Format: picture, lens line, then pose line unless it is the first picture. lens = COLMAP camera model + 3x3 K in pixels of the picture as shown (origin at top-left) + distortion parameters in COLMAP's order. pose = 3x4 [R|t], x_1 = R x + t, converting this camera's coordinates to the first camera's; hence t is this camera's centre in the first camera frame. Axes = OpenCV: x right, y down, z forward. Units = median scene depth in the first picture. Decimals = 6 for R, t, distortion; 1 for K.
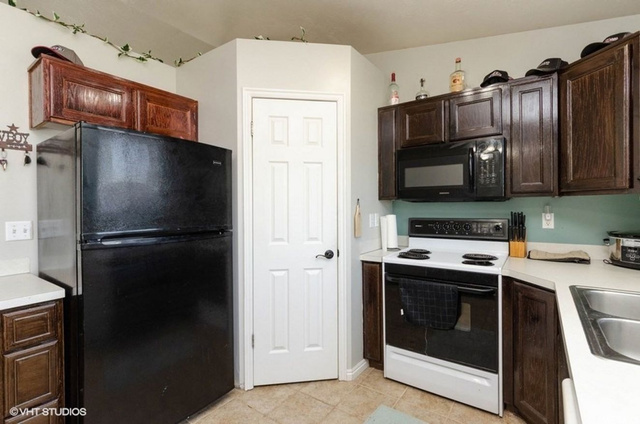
lens RADIAL K [[301.8, 0, 323.1], [0, 301.8, 208.2], [0, 0, 1]] dist [-0.001791, -0.000406]
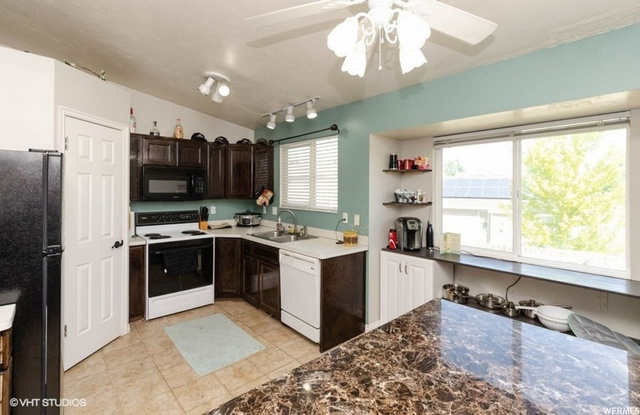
lens RADIAL K [[297.1, 0, 328.1], [0, 297.1, 189.5], [0, 0, 1]] dist [-0.005024, -0.000528]
pose [[0.205908, 0.010511, 0.978515, -1.100996], [-0.005185, 0.999940, -0.009650, -0.084947], [-0.978558, -0.003087, 0.205951, -0.187969]]
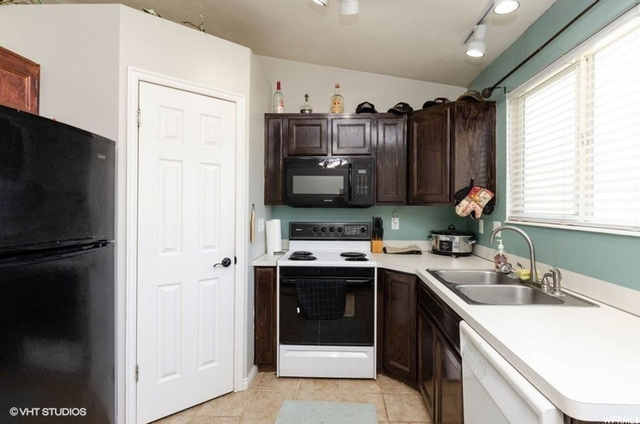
lens RADIAL K [[329.5, 0, 330.2], [0, 329.5, 207.2], [0, 0, 1]] dist [-0.007880, -0.003421]
pose [[0.836495, 0.013886, 0.547799, -0.282379], [-0.010704, 0.999902, -0.009001, -0.014220], [-0.547870, 0.001666, 0.836562, -0.044280]]
